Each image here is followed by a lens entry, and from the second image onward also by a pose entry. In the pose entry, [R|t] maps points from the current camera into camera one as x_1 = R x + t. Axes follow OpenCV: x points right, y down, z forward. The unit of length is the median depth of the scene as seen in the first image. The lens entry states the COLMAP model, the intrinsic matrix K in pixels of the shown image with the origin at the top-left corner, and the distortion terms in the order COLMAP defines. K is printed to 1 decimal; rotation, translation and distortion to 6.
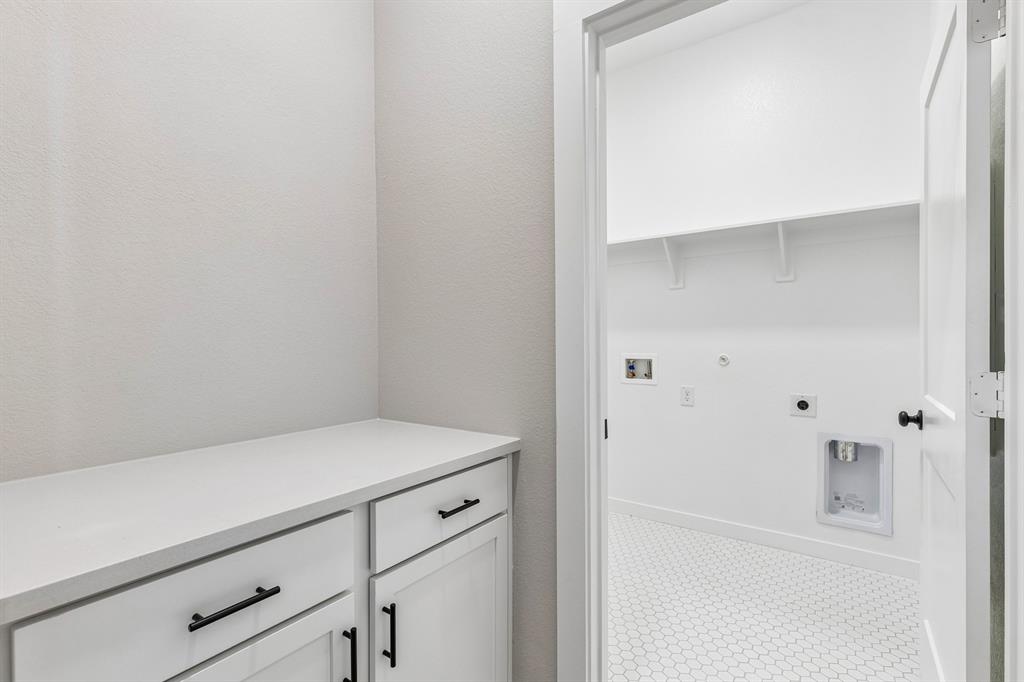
lens RADIAL K [[477.2, 0, 514.7], [0, 477.2, 345.5], [0, 0, 1]] dist [0.019142, 0.000248]
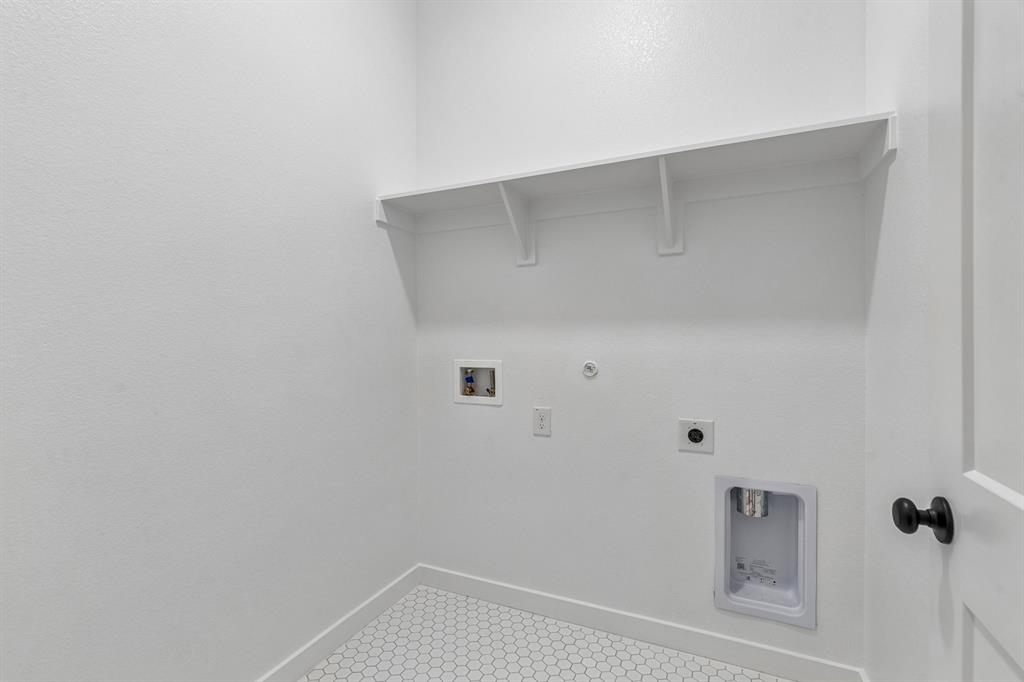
lens RADIAL K [[469.3, 0, 506.9], [0, 469.3, 343.0], [0, 0, 1]] dist [0.002230, -0.000077]
pose [[0.986443, -0.001758, 0.164093, 0.226535], [0.002775, 0.999978, -0.005966, -0.003983], [-0.164079, 0.006340, 0.986427, 0.386711]]
